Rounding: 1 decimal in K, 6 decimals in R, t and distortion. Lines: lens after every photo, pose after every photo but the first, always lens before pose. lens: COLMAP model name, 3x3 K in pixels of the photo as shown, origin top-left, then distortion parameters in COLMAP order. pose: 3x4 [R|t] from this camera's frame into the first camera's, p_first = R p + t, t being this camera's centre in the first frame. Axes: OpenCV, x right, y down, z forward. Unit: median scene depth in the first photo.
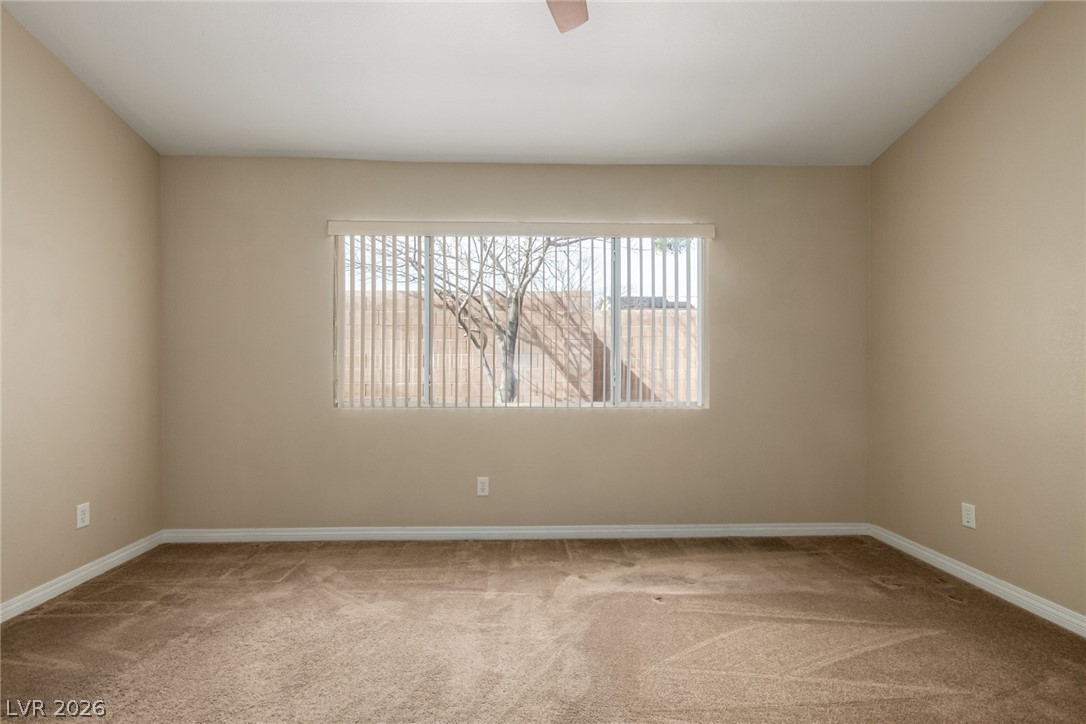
lens RADIAL K [[500.1, 0, 543.7], [0, 500.1, 366.8], [0, 0, 1]] dist [0.005621, -0.002108]
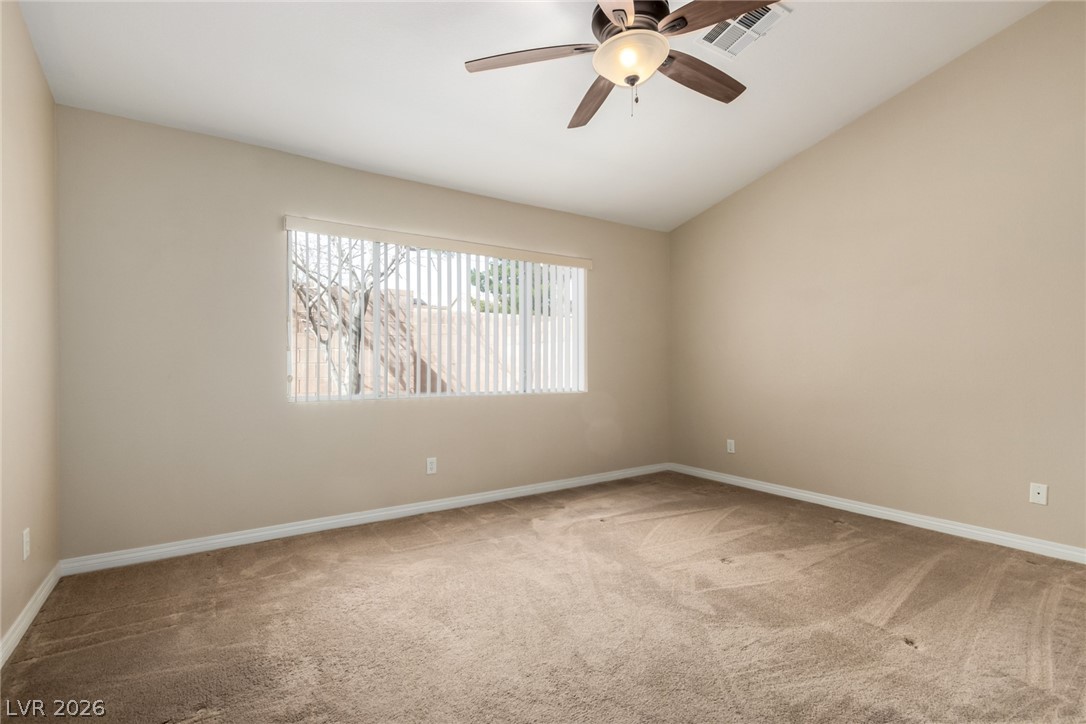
lens RADIAL K [[500.1, 0, 543.7], [0, 500.1, 357.1], [0, 0, 1]] dist [0.005621, -0.002108]
pose [[0.848411, 0.004248, 0.529321, -0.633100], [0.000832, 0.999956, -0.009358, 0.000010], [-0.529337, 0.008379, 0.848370, -0.141306]]
